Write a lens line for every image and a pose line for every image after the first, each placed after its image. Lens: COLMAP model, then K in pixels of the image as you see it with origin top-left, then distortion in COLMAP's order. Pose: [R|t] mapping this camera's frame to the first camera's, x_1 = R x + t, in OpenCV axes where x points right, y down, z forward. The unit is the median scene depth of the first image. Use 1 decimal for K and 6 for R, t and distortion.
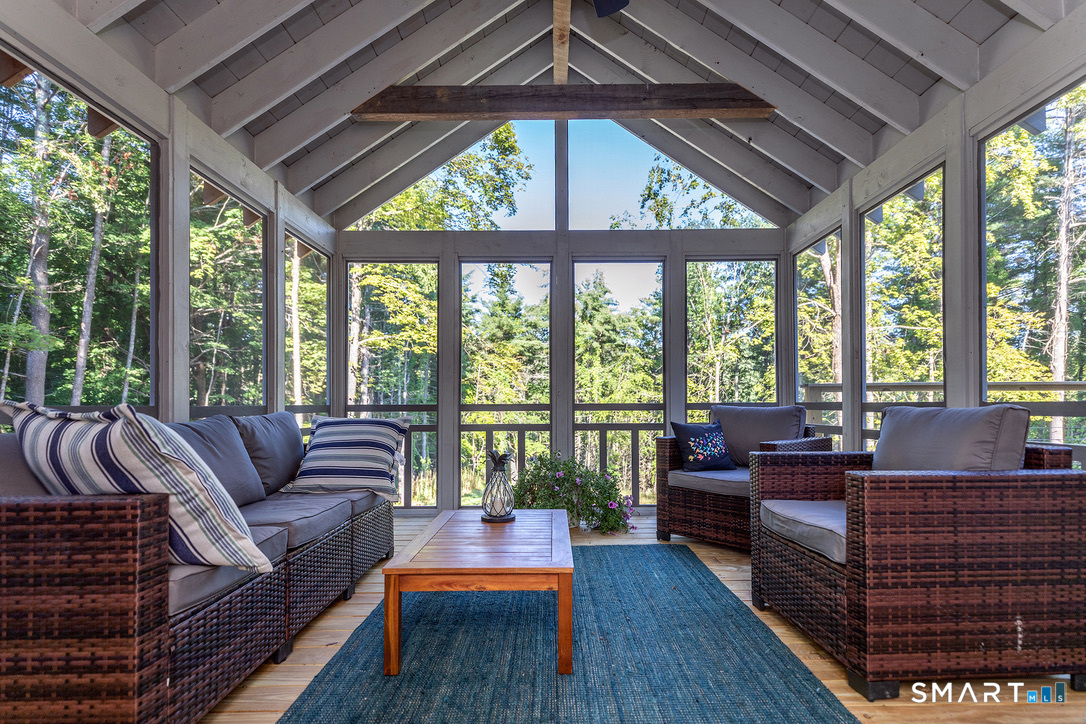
lens RADIAL K [[556.9, 0, 546.2], [0, 556.9, 403.6], [0, 0, 1]] dist [0.002808, -0.000486]
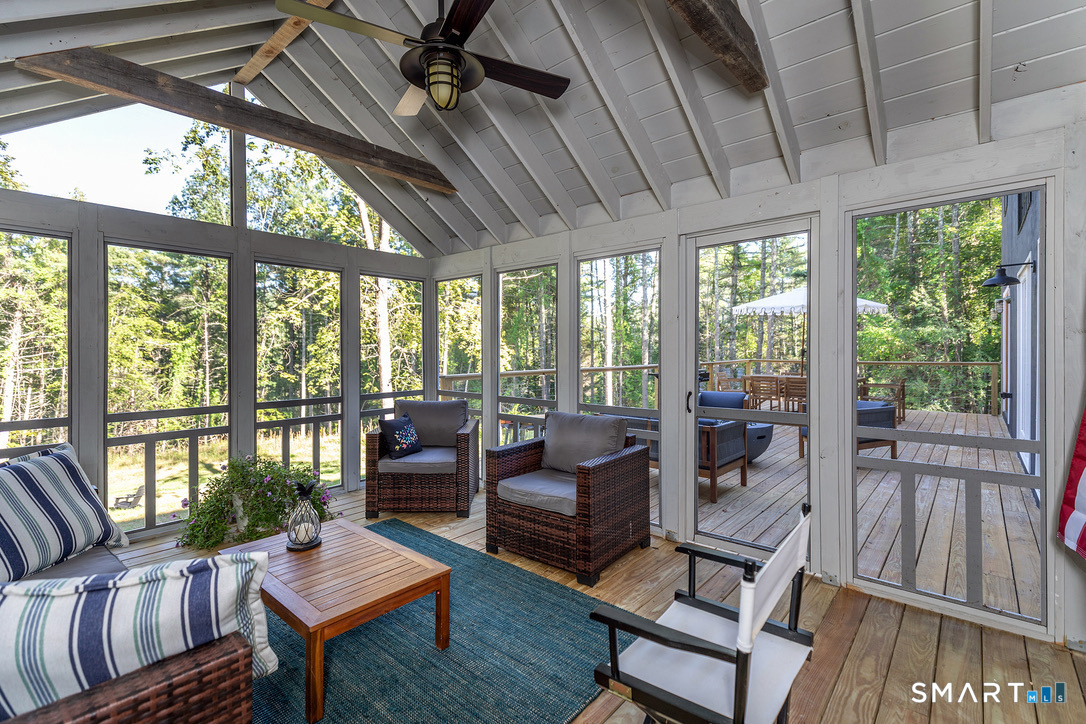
lens RADIAL K [[501.1, 0, 540.7], [0, 501.1, 352.8], [0, 0, 1]] dist [0.018790, -0.007091]
pose [[0.649974, -0.003629, 0.759948, -0.367861], [-0.005180, 0.999944, 0.009206, -0.121926], [-0.759939, -0.009920, 0.649919, 0.015692]]
